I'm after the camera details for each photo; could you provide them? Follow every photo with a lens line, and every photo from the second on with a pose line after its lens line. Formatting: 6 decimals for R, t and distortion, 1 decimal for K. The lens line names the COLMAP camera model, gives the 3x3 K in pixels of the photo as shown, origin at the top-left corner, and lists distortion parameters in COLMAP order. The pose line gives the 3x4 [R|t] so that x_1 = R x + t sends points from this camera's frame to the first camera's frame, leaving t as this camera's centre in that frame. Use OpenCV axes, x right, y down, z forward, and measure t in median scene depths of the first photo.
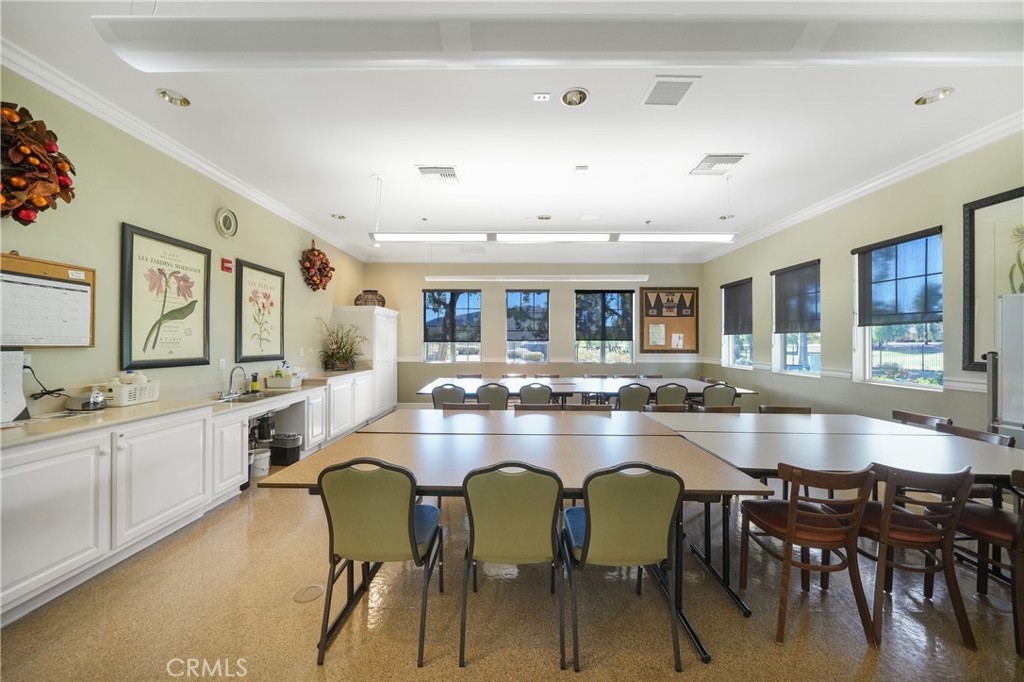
lens RADIAL K [[383.4, 0, 509.4], [0, 383.4, 342.6], [0, 0, 1]] dist [0.001631, 0.000315]
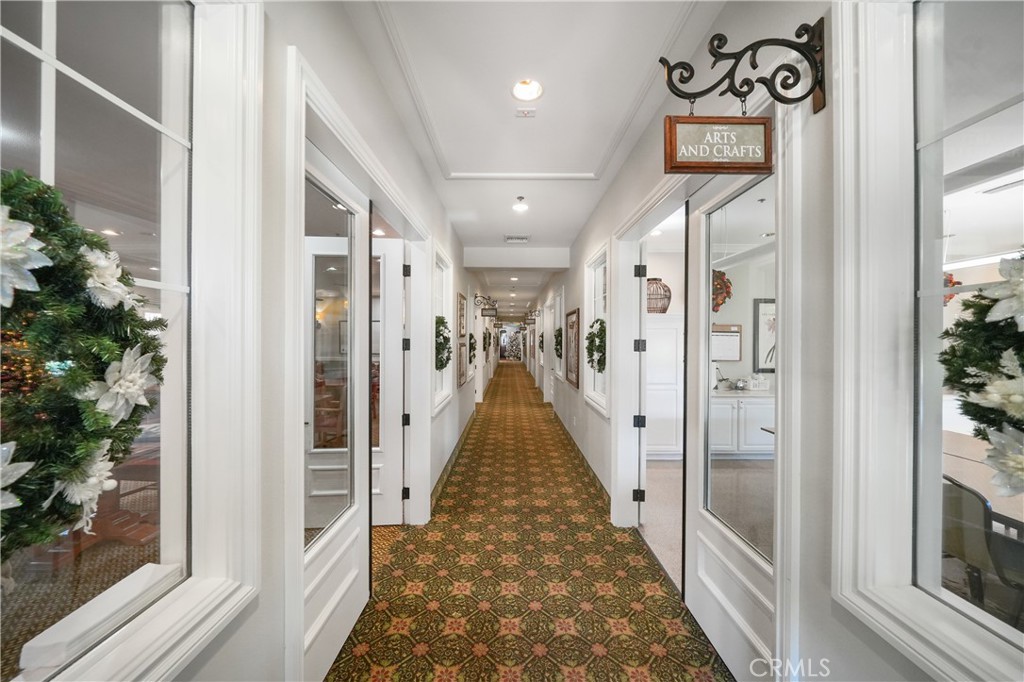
lens RADIAL K [[346.1, 0, 514.2], [0, 346.1, 341.8], [0, 0, 1]] dist [-0.000093, 0.000009]
pose [[0.028238, -0.006731, -0.999579, 0.871484], [0.005810, 0.999962, -0.006569, -0.094651], [0.999584, -0.005622, 0.028276, -0.349235]]
